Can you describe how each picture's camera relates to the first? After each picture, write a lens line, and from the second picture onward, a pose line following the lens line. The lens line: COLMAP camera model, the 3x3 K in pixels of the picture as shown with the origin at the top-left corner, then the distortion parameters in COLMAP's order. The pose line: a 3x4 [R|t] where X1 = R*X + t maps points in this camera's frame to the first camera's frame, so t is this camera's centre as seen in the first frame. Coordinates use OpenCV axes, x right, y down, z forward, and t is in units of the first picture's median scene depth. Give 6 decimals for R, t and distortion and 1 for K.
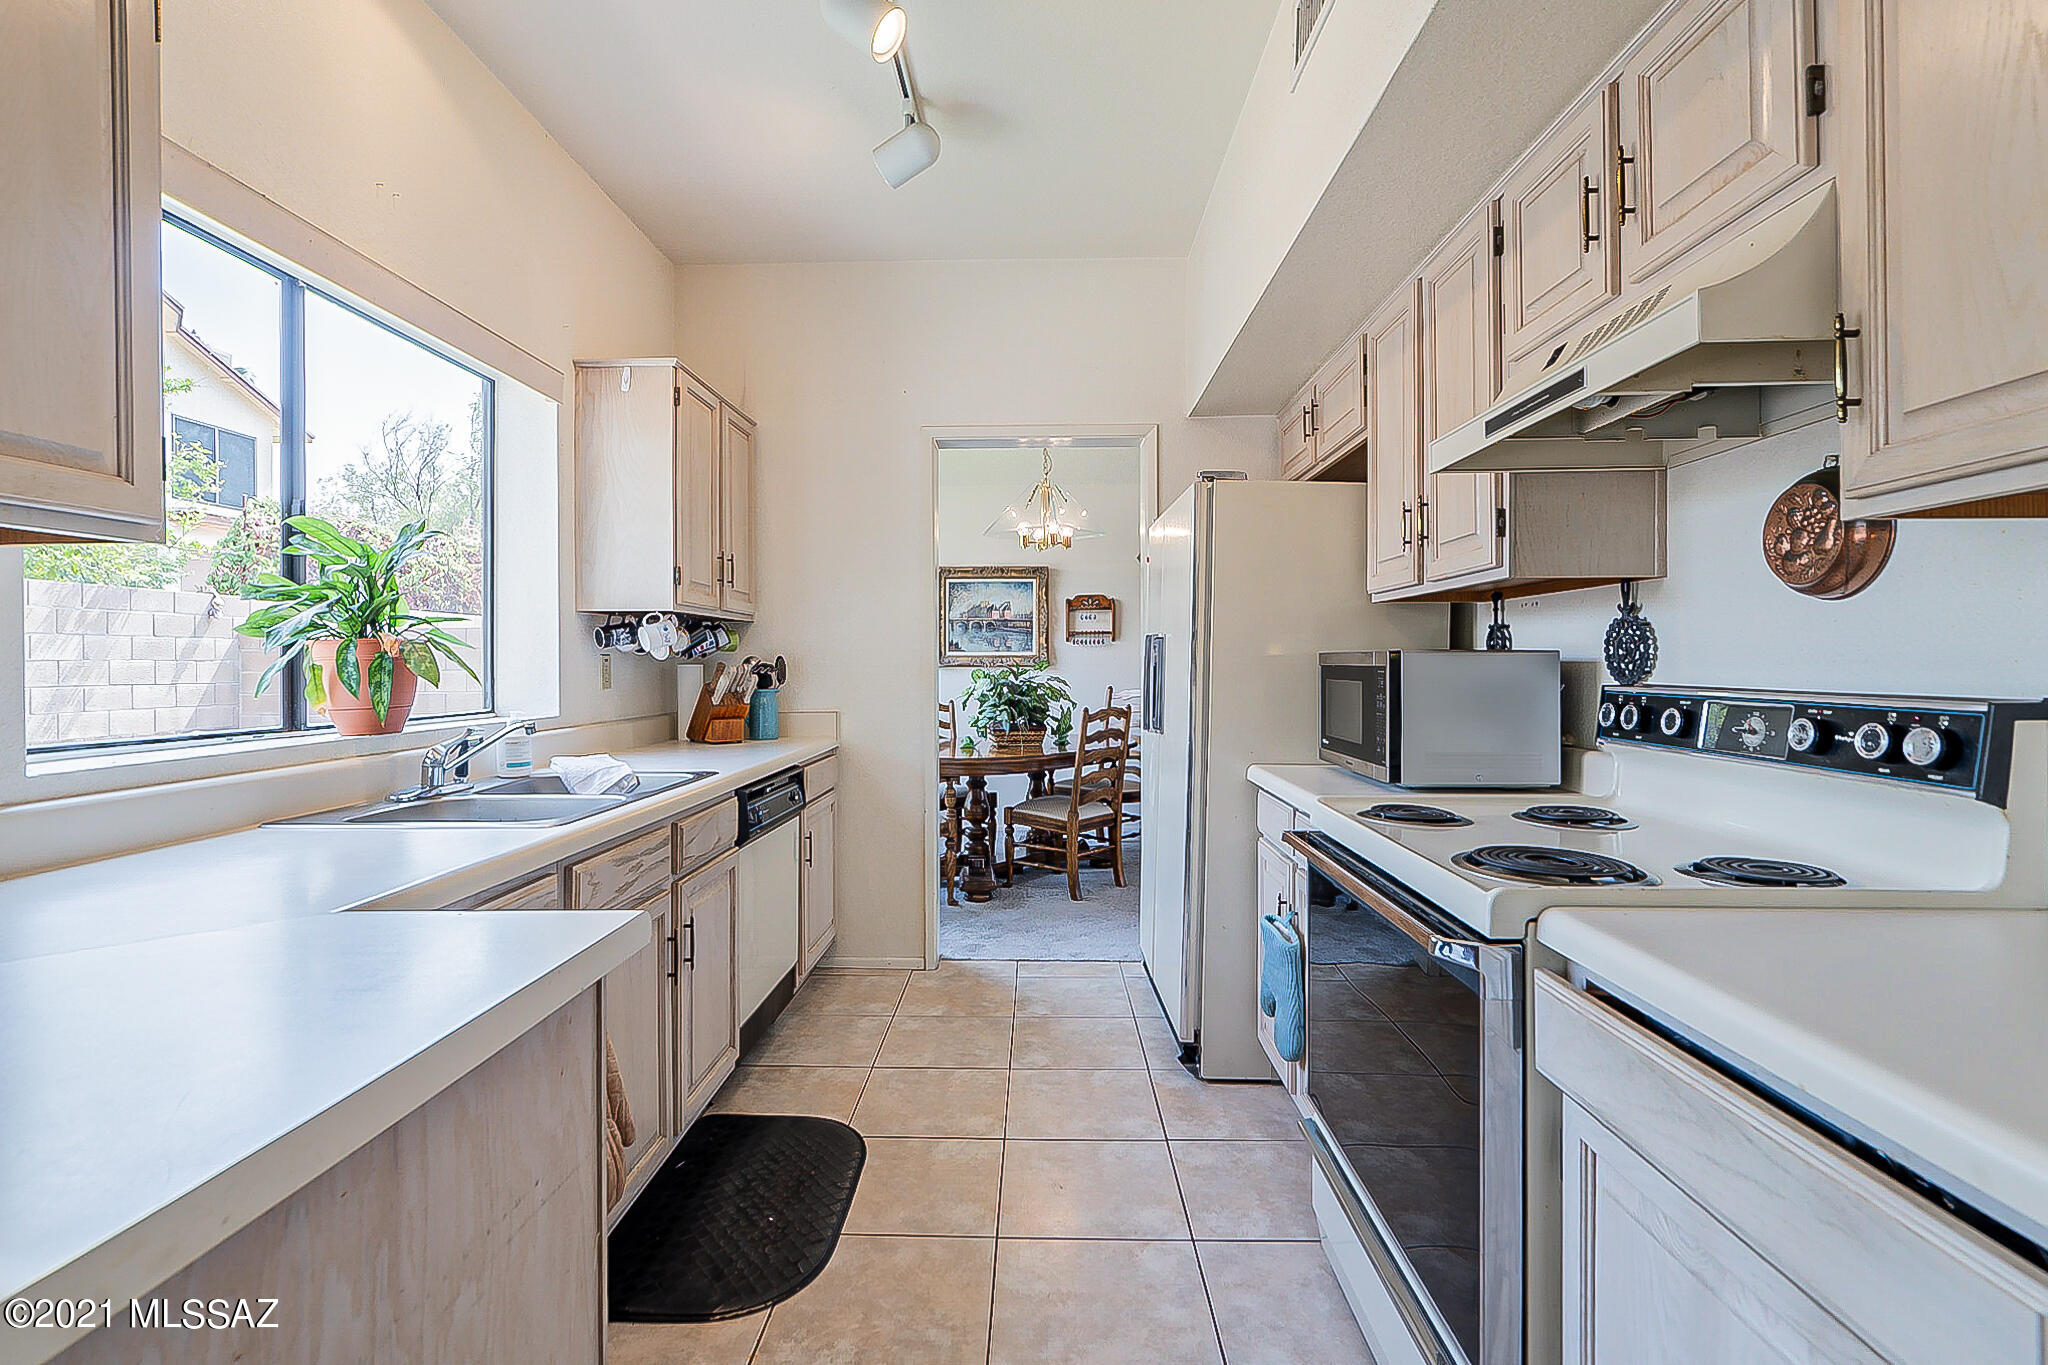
lens RADIAL K [[966.9, 0, 1030.3], [0, 966.9, 659.9], [0, 0, 1]] dist [-0.001025, 0.000155]
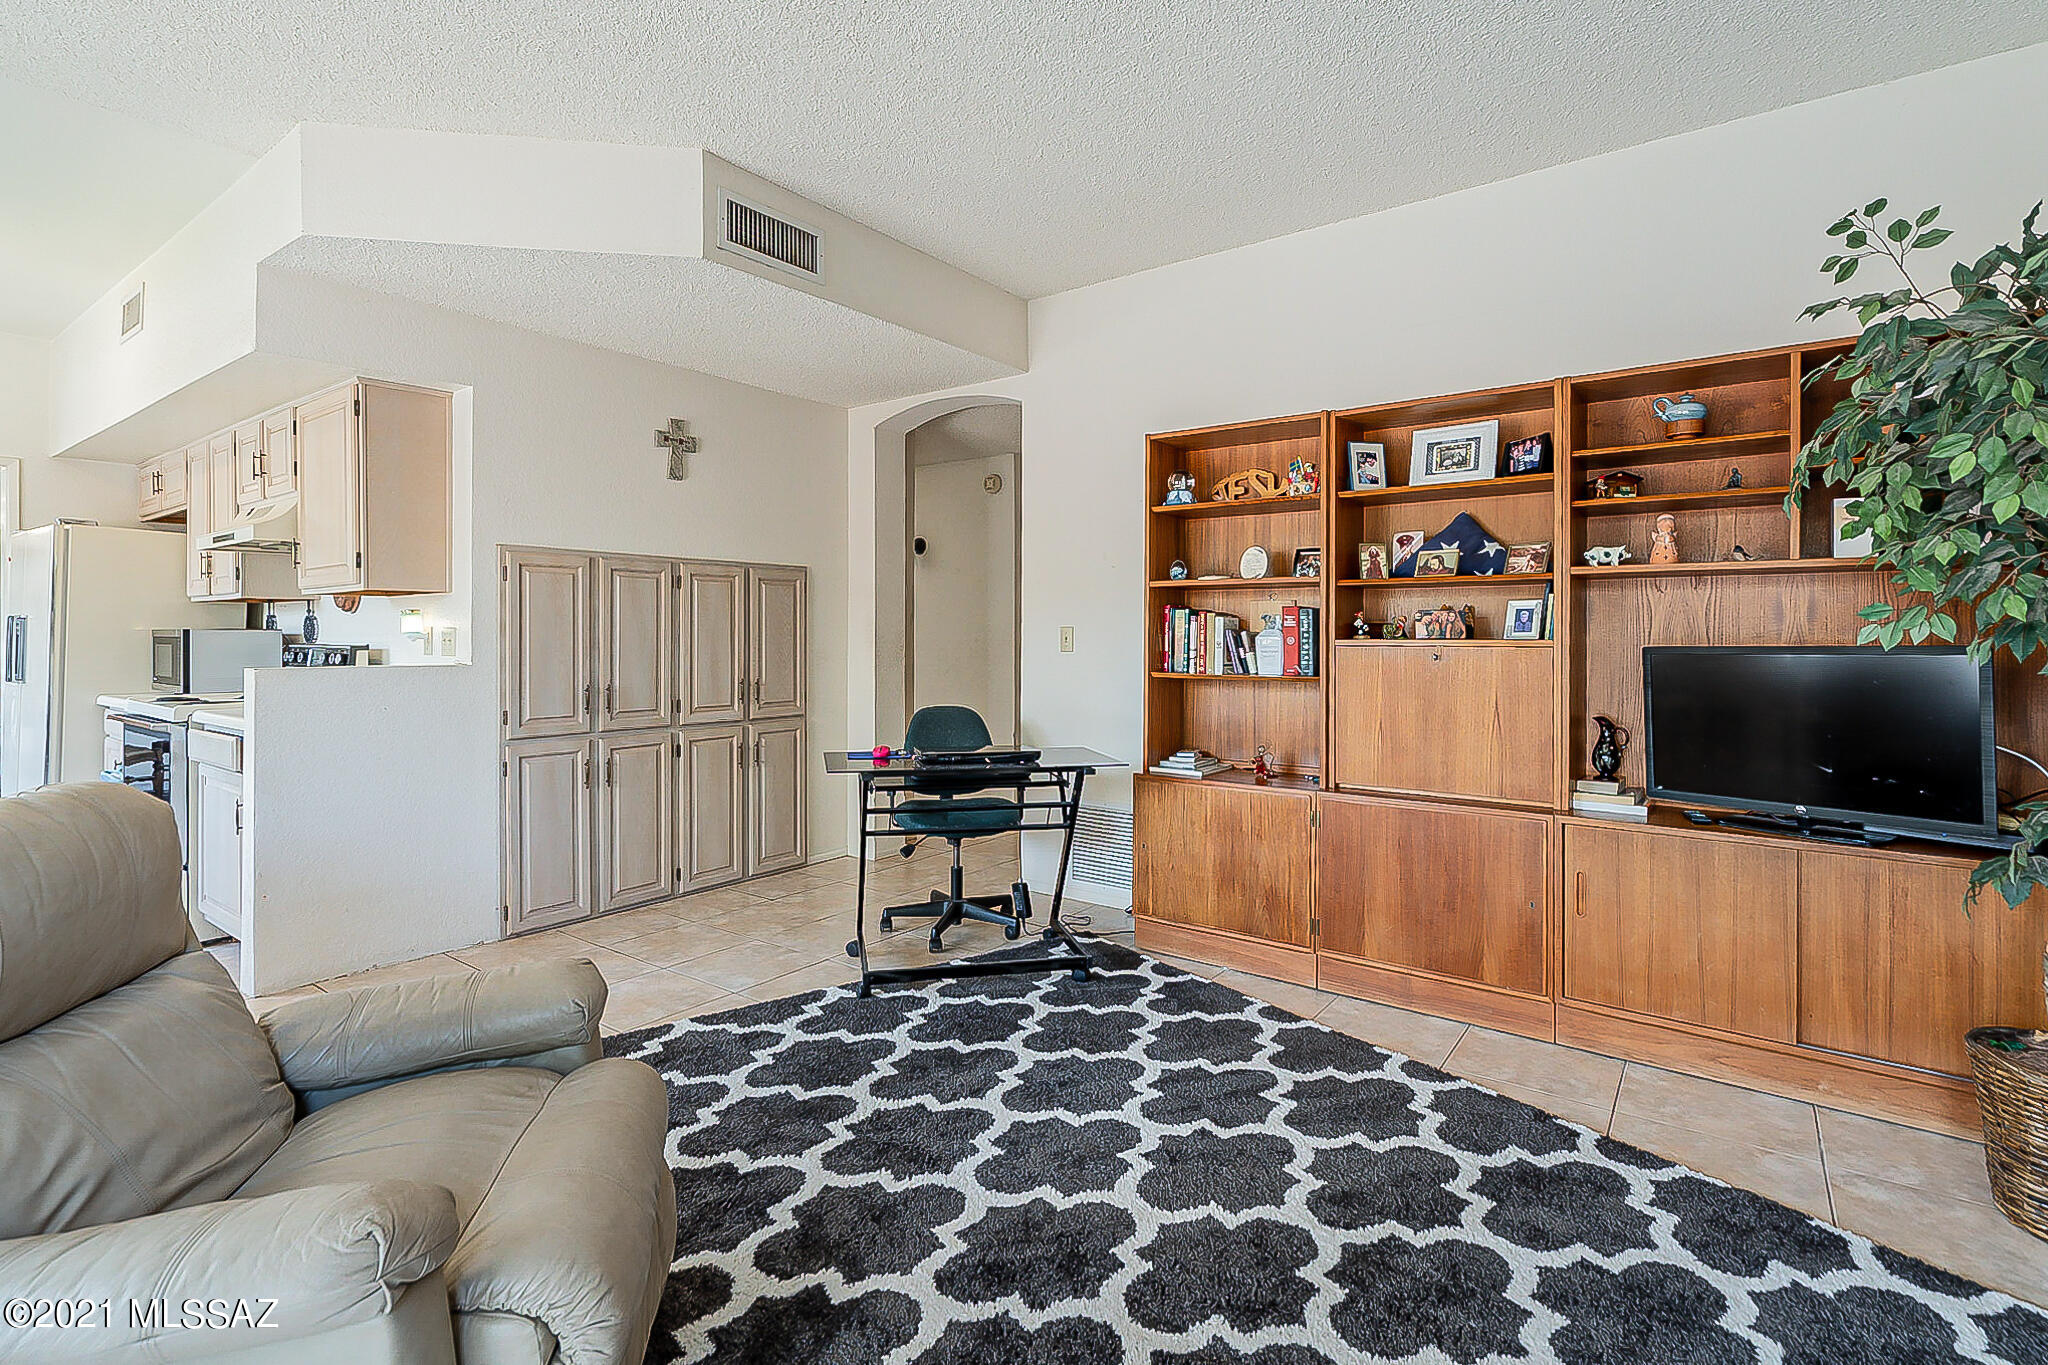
lens RADIAL K [[966.9, 0, 1030.3], [0, 966.9, 659.9], [0, 0, 1]] dist [-0.001025, 0.000155]
pose [[0.588090, -0.010757, 0.808724, -0.213410], [-0.009058, 0.999761, 0.019885, 0.000392], [-0.808745, -0.019020, 0.587852, -1.534883]]
